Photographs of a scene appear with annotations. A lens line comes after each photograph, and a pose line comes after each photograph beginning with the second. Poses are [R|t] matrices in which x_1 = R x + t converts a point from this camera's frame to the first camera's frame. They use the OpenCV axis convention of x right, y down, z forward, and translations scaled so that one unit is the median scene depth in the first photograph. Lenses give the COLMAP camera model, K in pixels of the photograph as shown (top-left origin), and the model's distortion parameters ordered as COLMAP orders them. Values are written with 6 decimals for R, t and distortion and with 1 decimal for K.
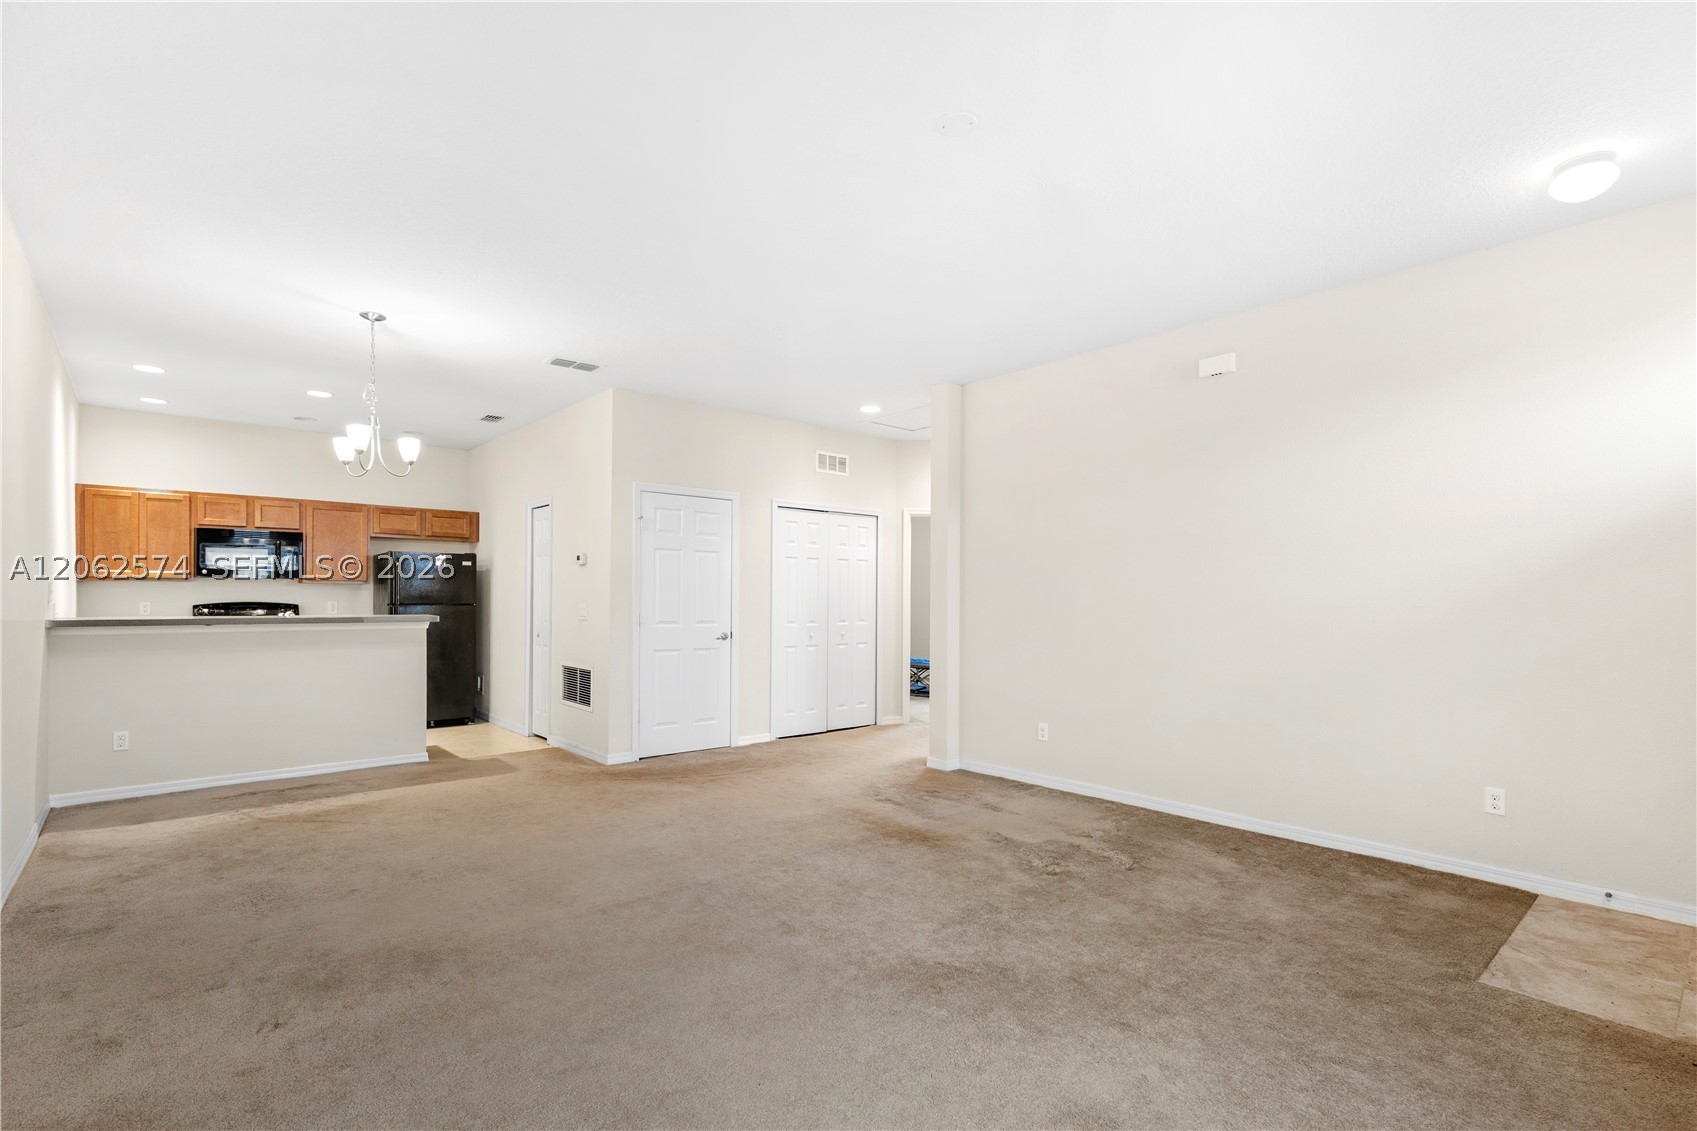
lens RADIAL K [[797.7, 0, 851.1], [0, 797.7, 596.5], [0, 0, 1]] dist [0.003309, 0.000925]
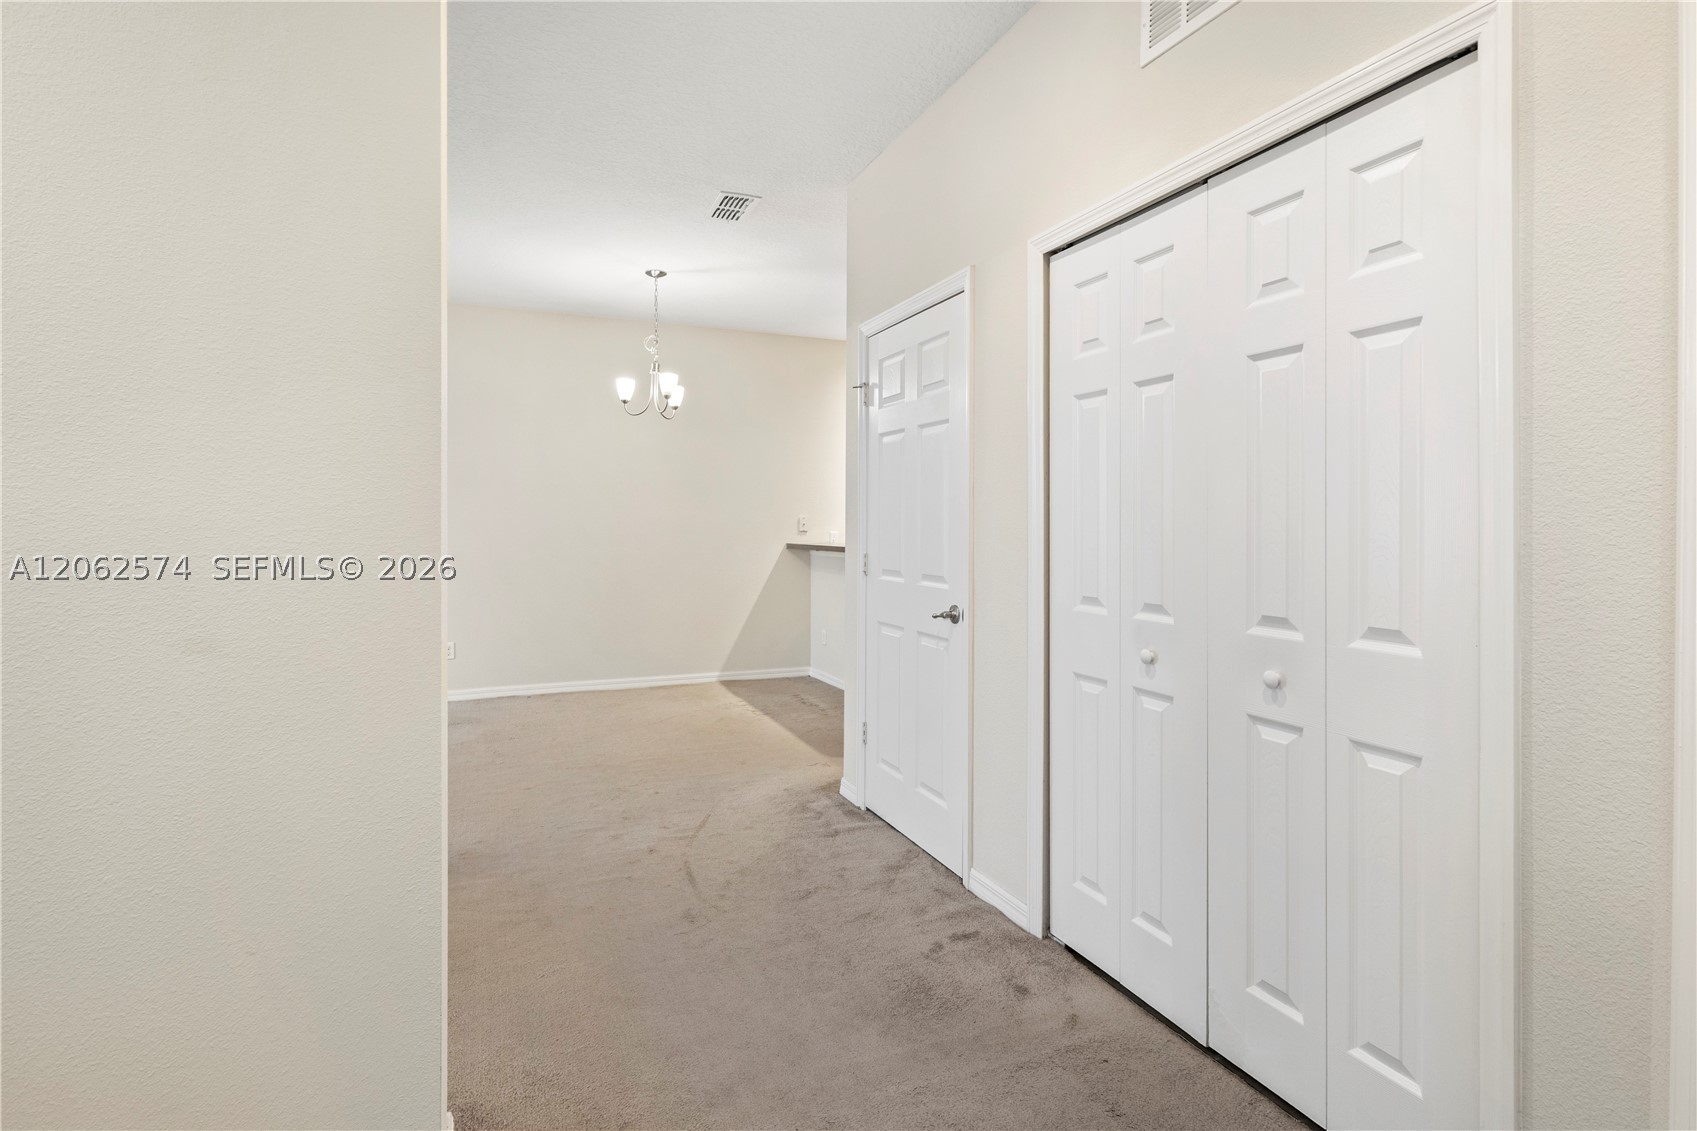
lens RADIAL K [[862.1, 0, 844.2], [0, 862.1, 526.5], [0, 0, 1]] dist [0.017410, -0.000009]
pose [[-0.331178, -0.004905, -0.943555, 0.322078], [0.000958, 0.999984, -0.005534, 0.004734], [0.943568, -0.002736, -0.331168, 1.160617]]
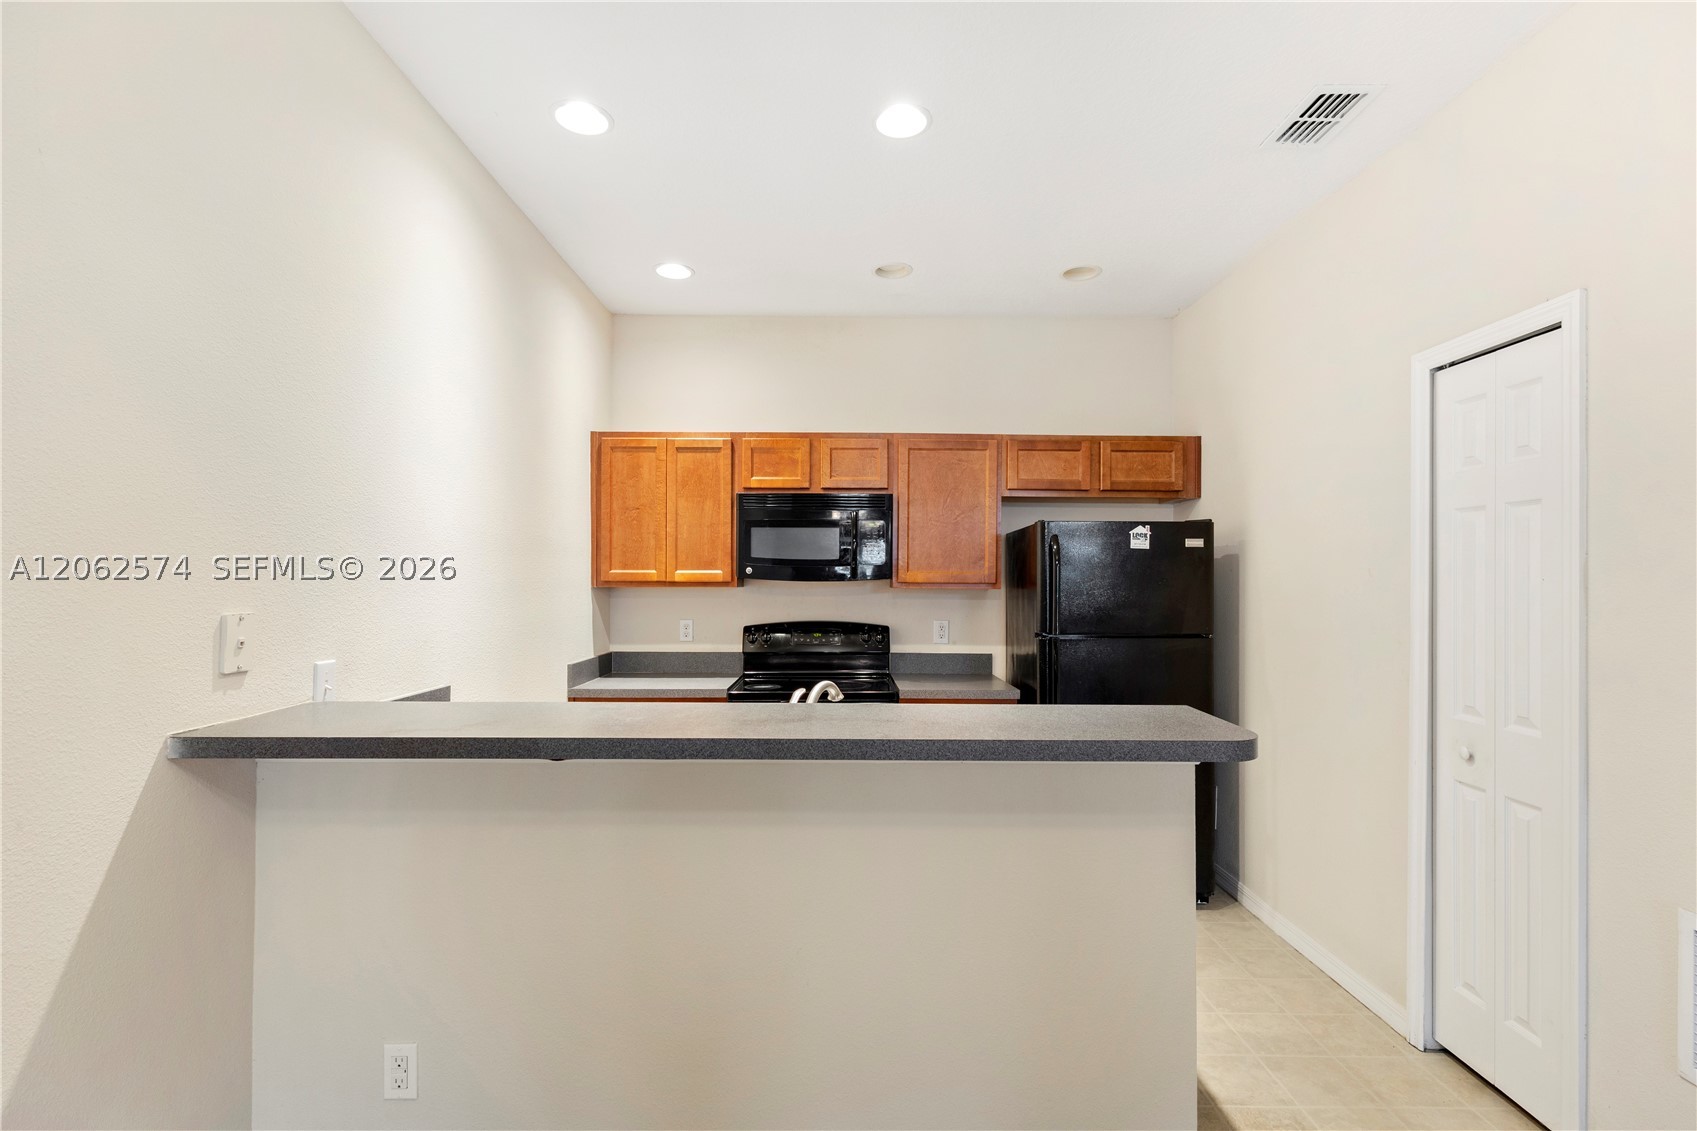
lens RADIAL K [[782.3, 0, 848.9], [0, 782.3, 573.4], [0, 0, 1]] dist [0.001641, 0.000317]
pose [[0.754256, -0.007537, -0.656538, -0.418999], [-0.000145, 0.999932, -0.011646, -0.024015], [0.656581, 0.008879, 0.754203, 0.673367]]
